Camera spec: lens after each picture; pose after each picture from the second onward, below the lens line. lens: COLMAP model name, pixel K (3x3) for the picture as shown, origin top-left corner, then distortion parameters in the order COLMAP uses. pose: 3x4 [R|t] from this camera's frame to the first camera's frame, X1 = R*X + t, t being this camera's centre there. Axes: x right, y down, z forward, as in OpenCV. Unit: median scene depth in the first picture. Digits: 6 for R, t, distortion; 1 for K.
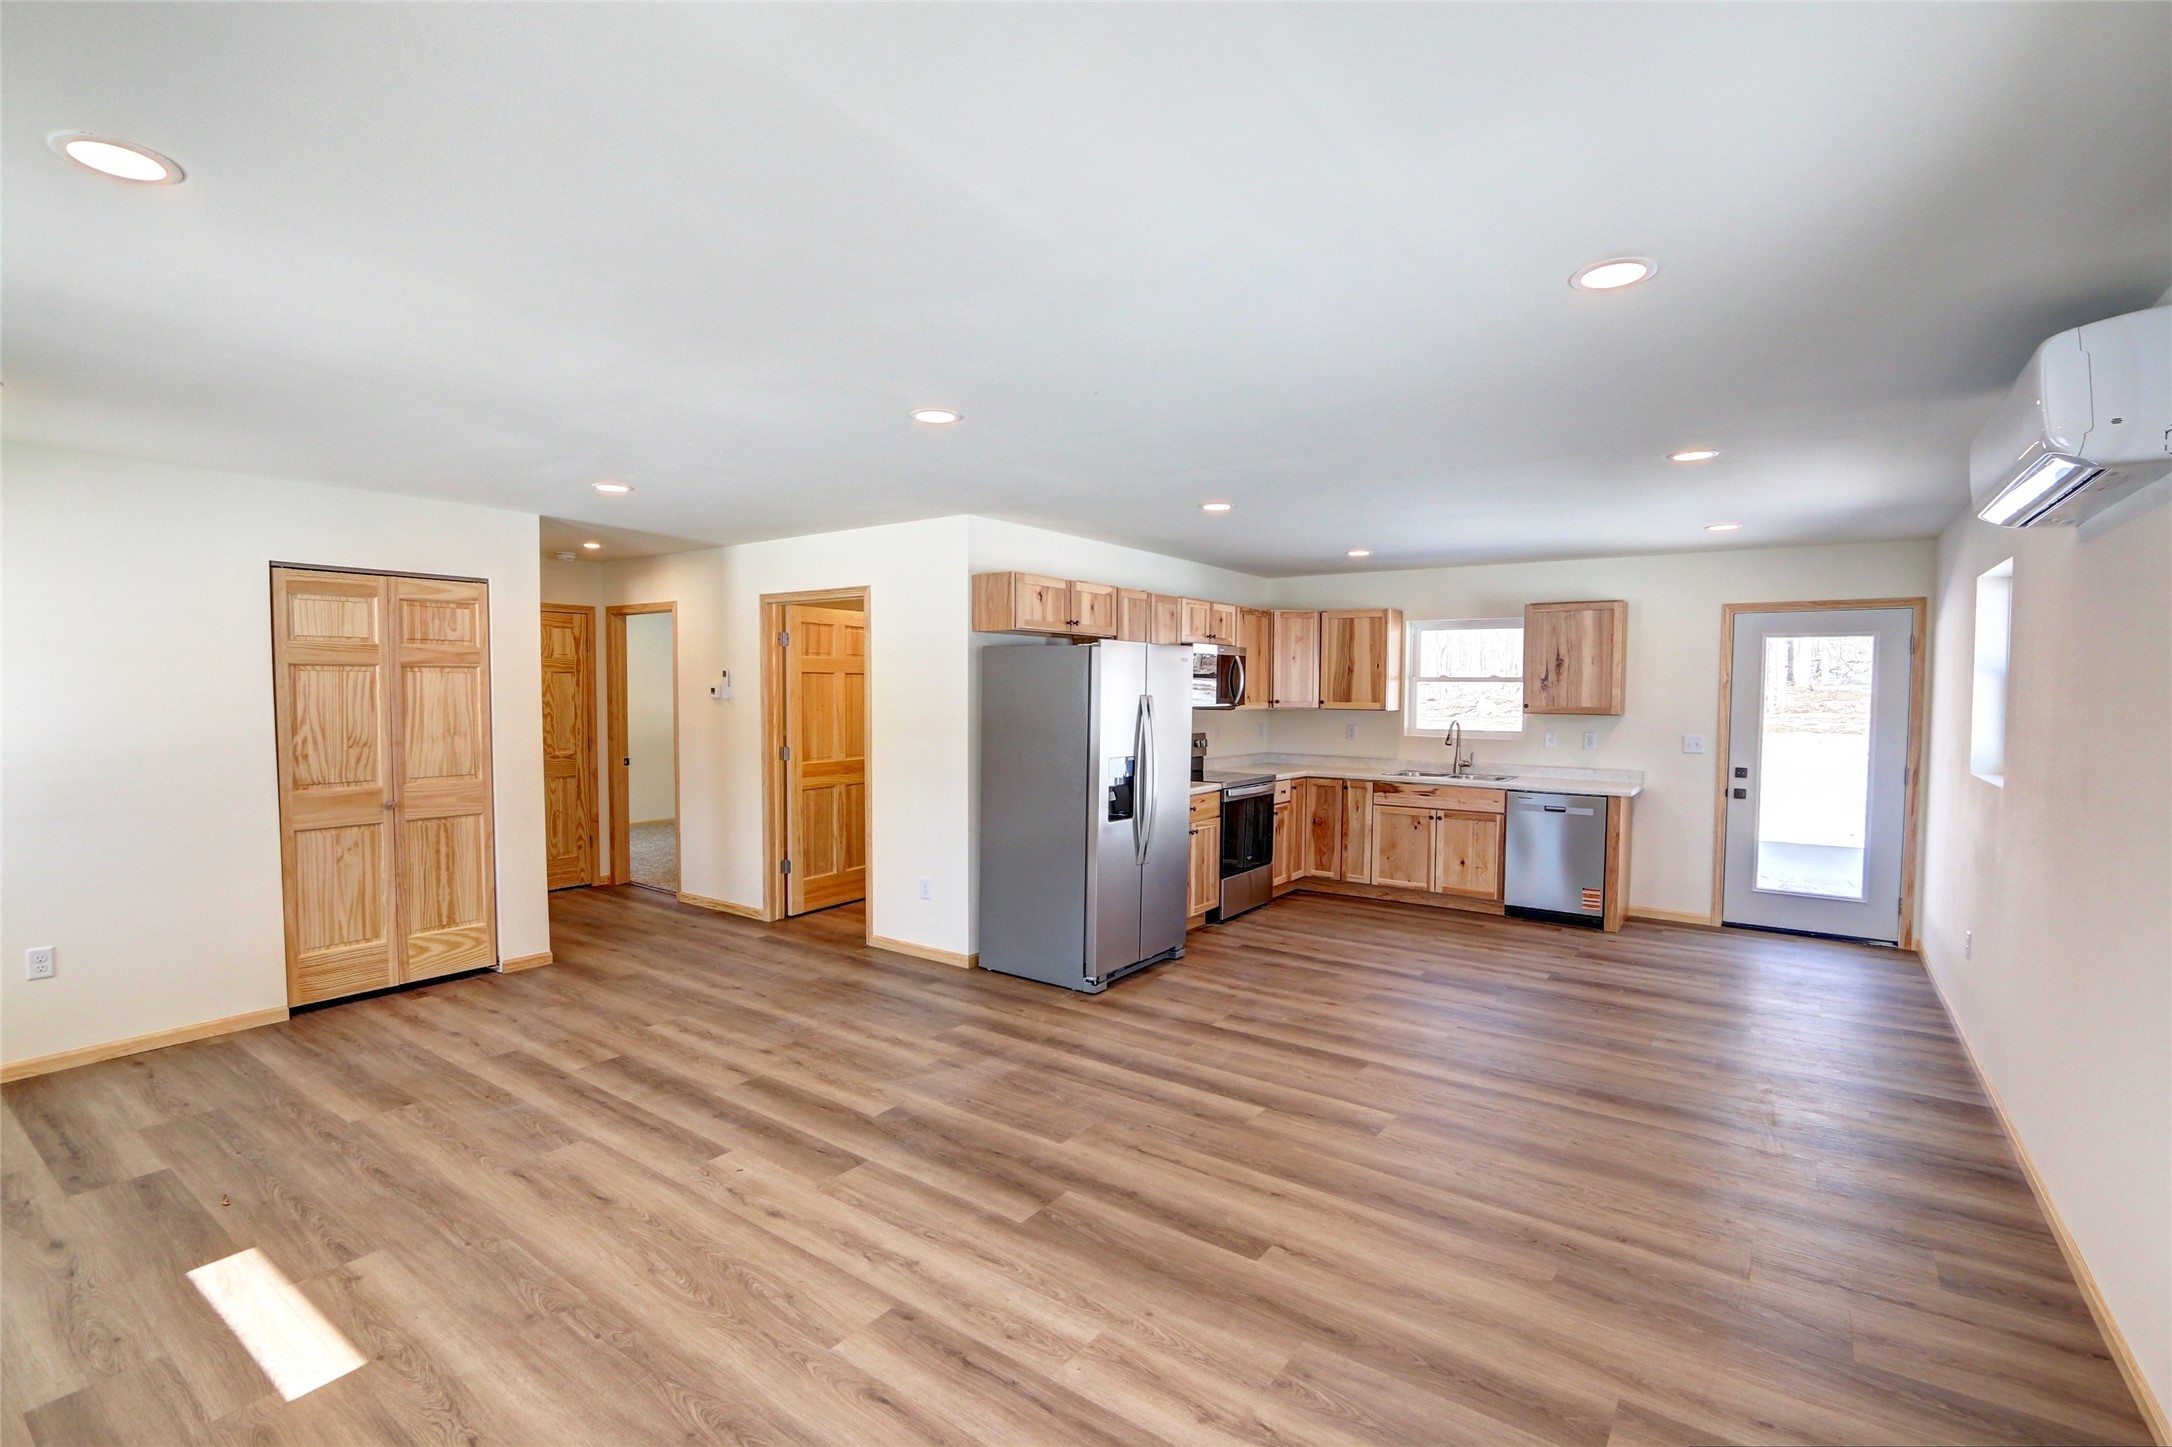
lens RADIAL K [[989.5, 0, 1085.1], [0, 989.5, 731.5], [0, 0, 1]] dist [-0.017979, 0.000562]
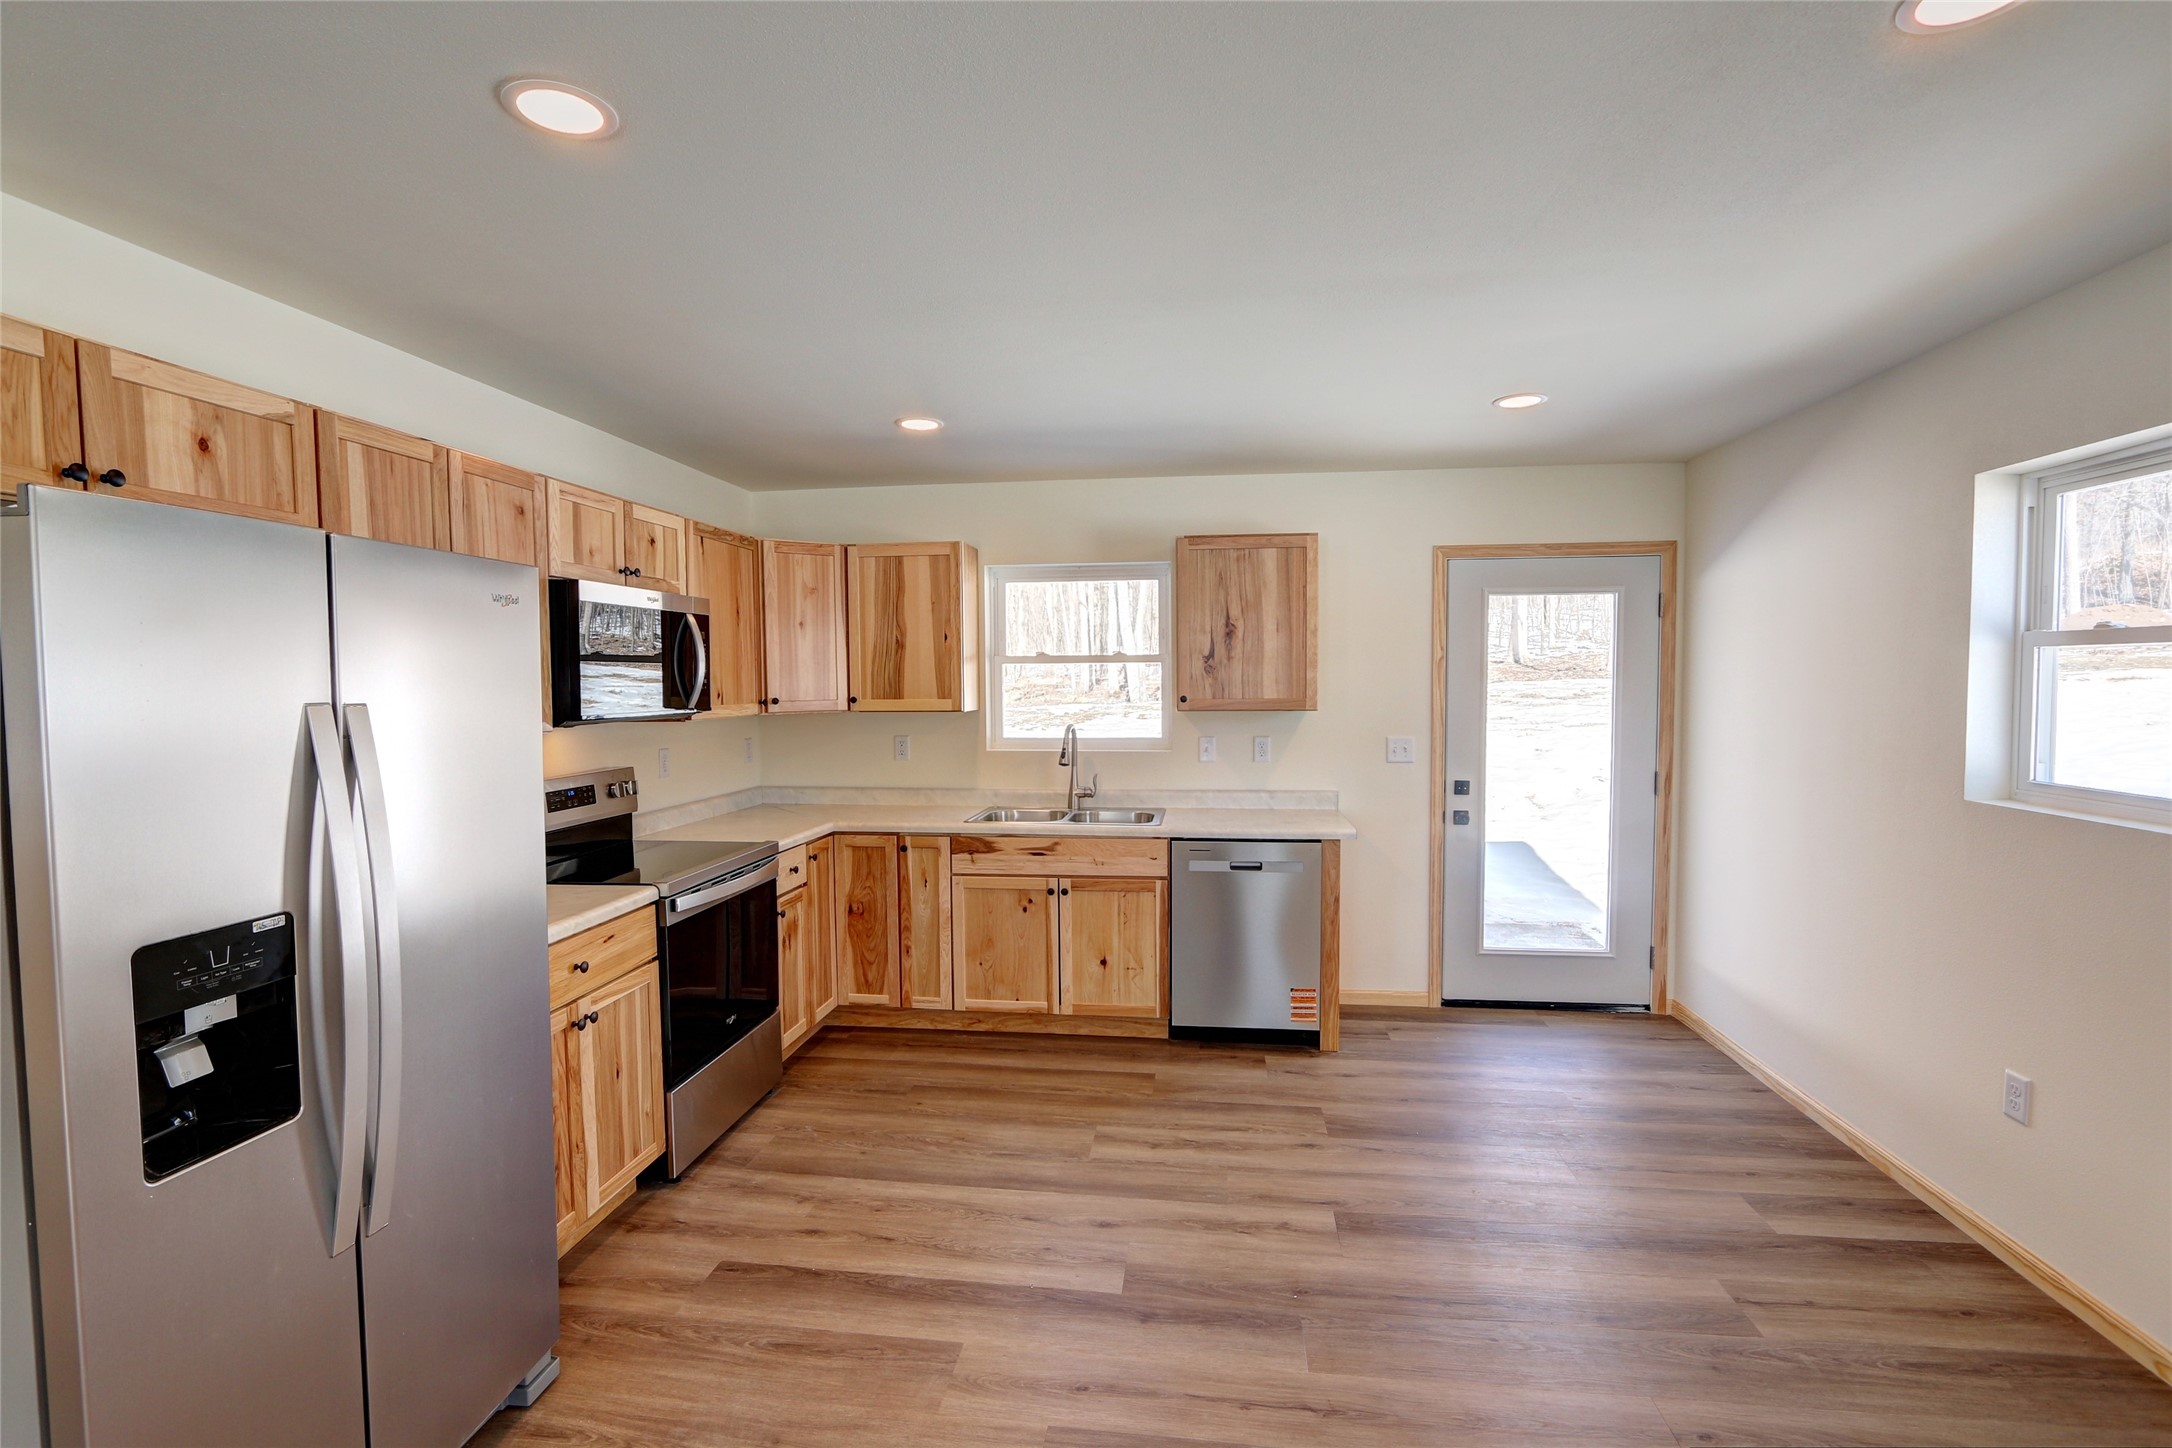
lens RADIAL K [[989.5, 0, 1085.1], [0, 989.5, 732.0], [0, 0, 1]] dist [-0.017979, 0.000562]
pose [[0.879112, -0.040645, 0.474879, 0.090479], [0.035507, 0.999174, 0.019787, -0.019540], [-0.475290, -0.000534, 0.879829, 0.466304]]
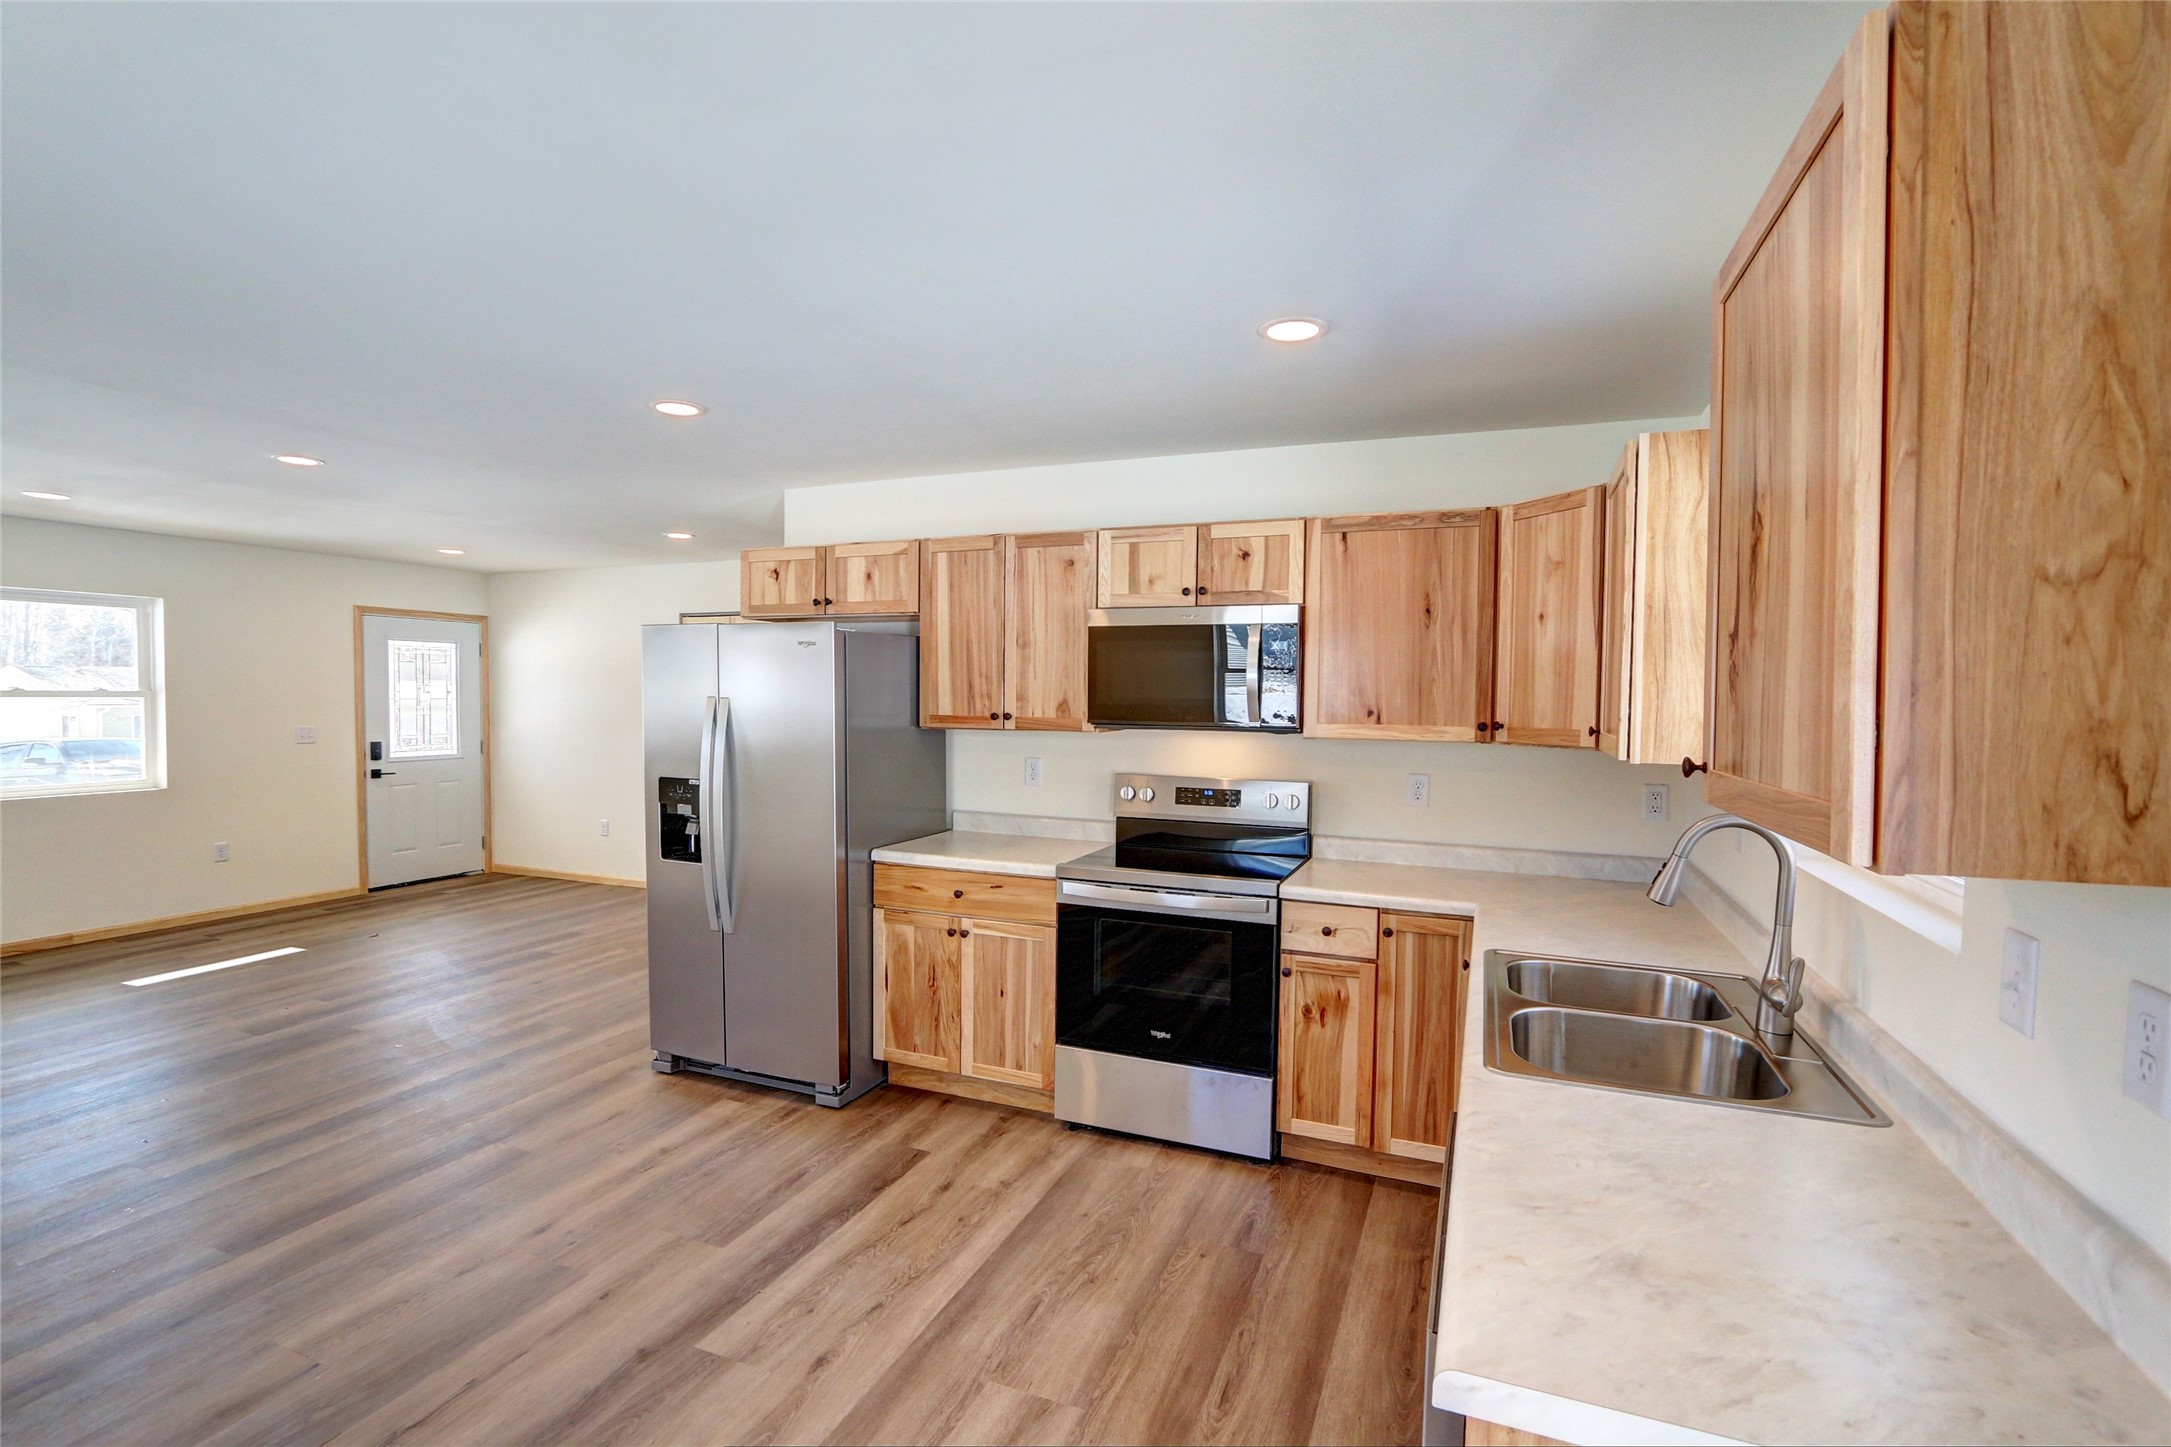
lens RADIAL K [[989.0, 0, 1084.6], [0, 989.0, 731.5], [0, 0, 1]] dist [-0.017979, 0.000562]
pose [[0.233204, 0.033060, -0.971866, 0.609945], [-0.053386, 0.998350, 0.021151, -0.030483], [0.970961, 0.046952, 0.234584, 0.815022]]
